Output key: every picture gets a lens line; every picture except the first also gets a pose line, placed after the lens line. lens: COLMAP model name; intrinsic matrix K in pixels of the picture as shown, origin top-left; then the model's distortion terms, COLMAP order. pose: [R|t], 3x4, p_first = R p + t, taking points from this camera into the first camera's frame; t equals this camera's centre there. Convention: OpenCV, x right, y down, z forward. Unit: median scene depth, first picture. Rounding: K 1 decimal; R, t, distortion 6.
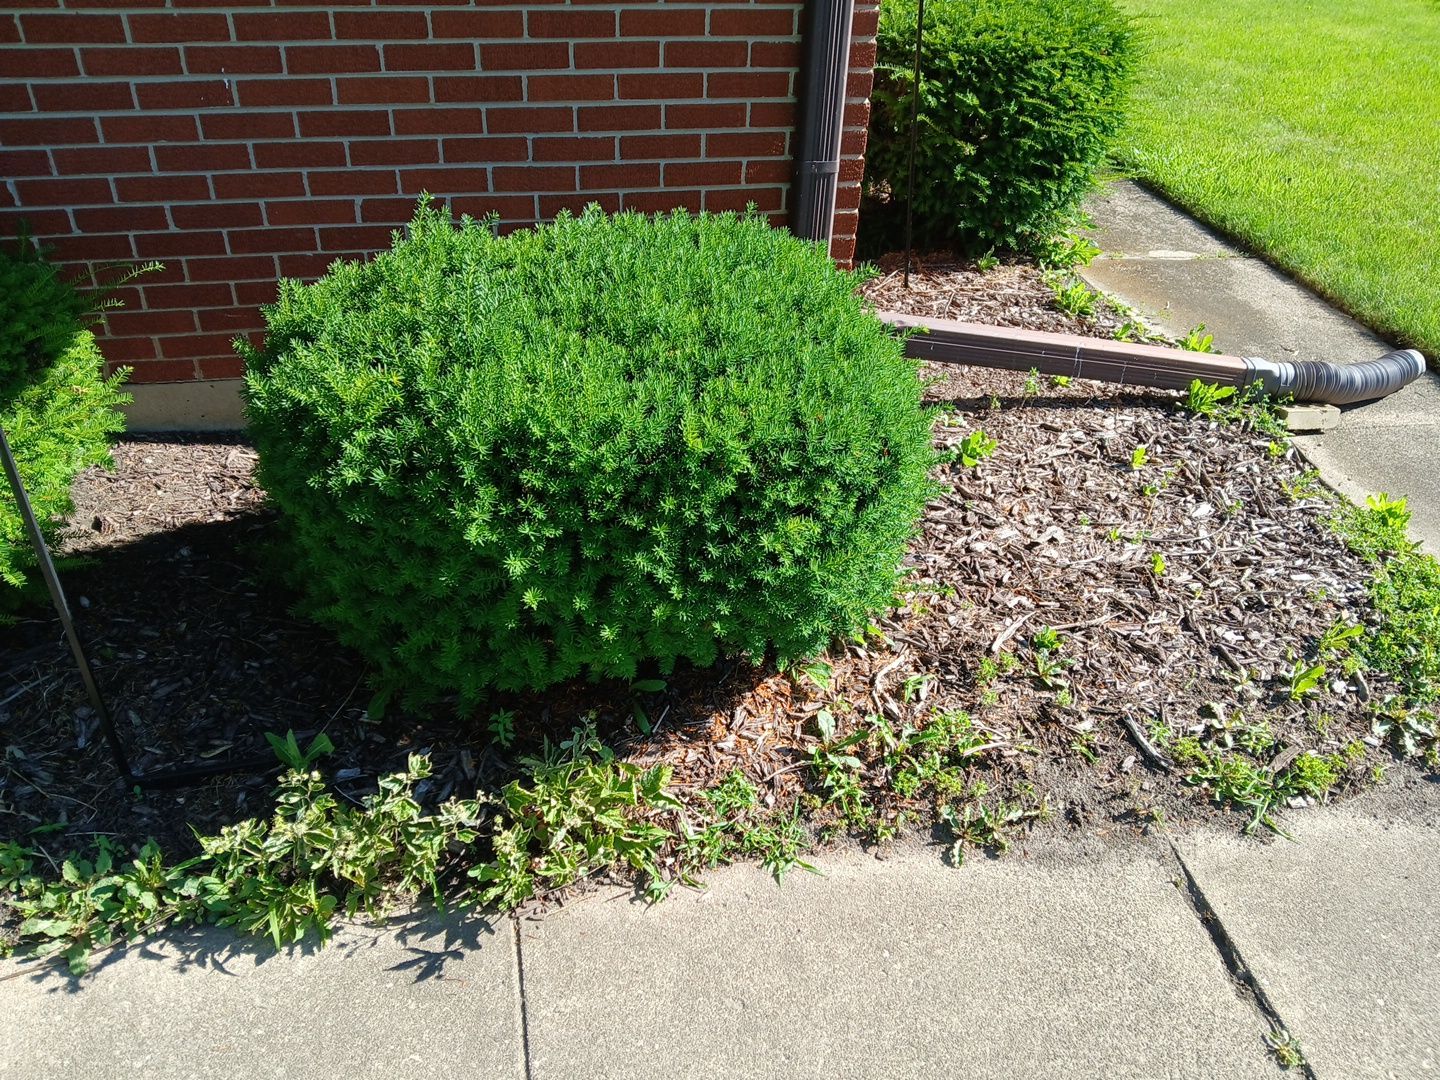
lens RADIAL K [[966.6, 0, 717.3], [0, 966.6, 511.1], [0, 0, 1]] dist [0.011115, -0.025939]
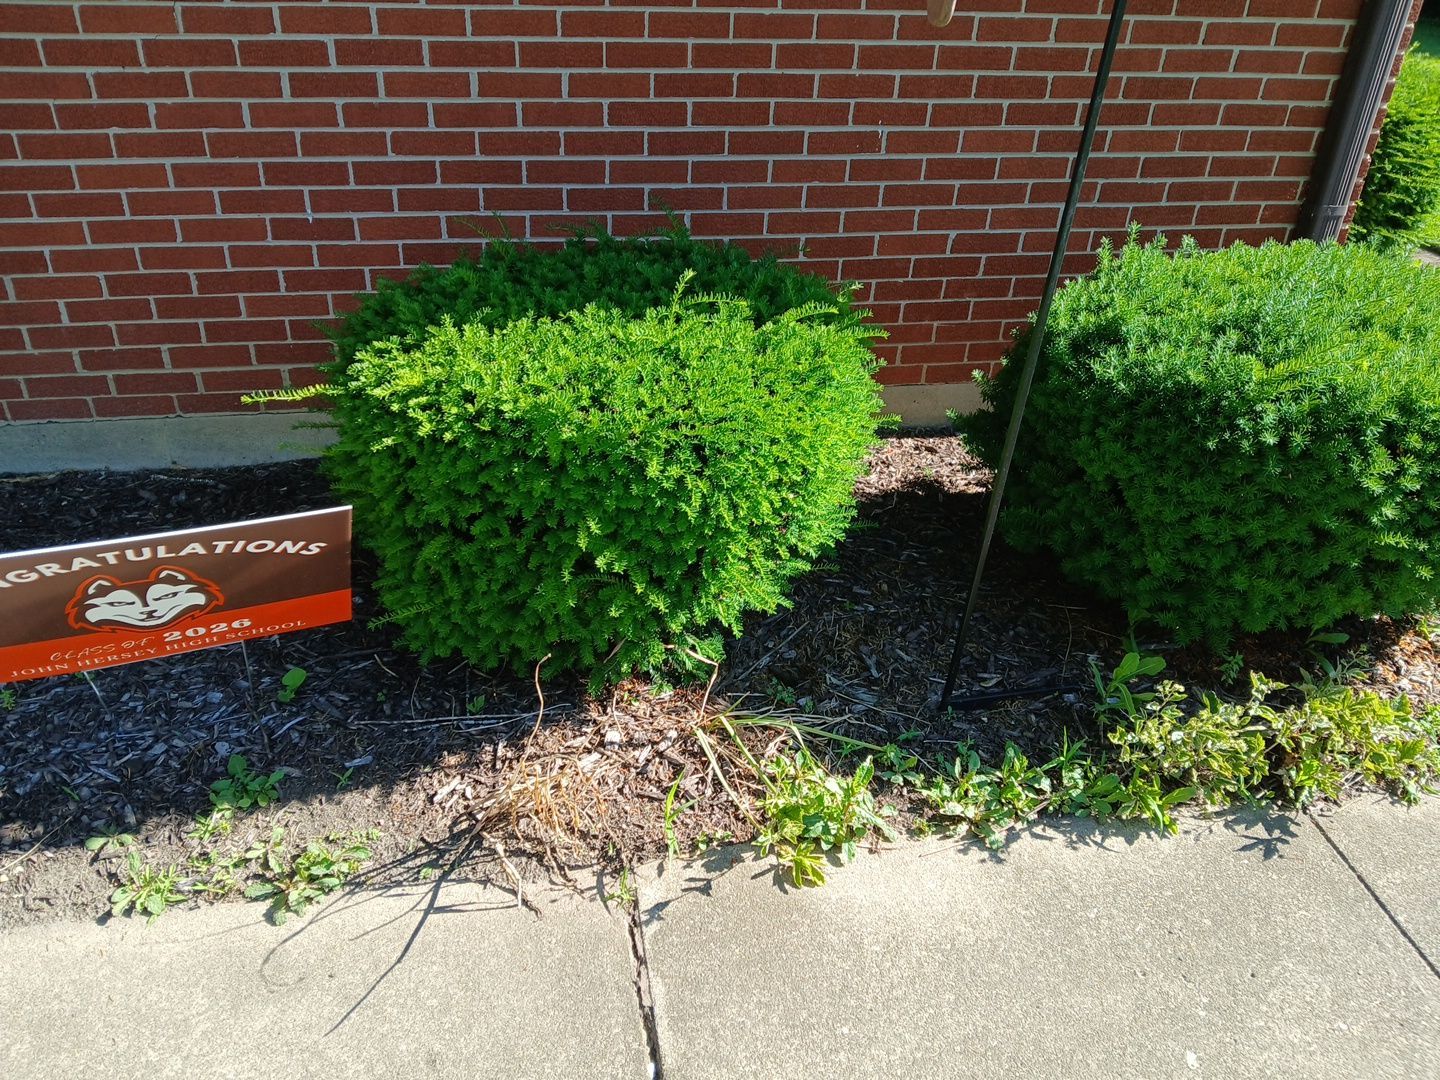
lens RADIAL K [[966.6, 0, 717.3], [0, 966.6, 511.1], [0, 0, 1]] dist [0.011115, -0.025939]
pose [[0.999895, 0.013640, -0.004881, -0.960775], [-0.013881, 0.998489, -0.053176, 0.120239], [0.004148, 0.053239, 0.998573, -0.225515]]
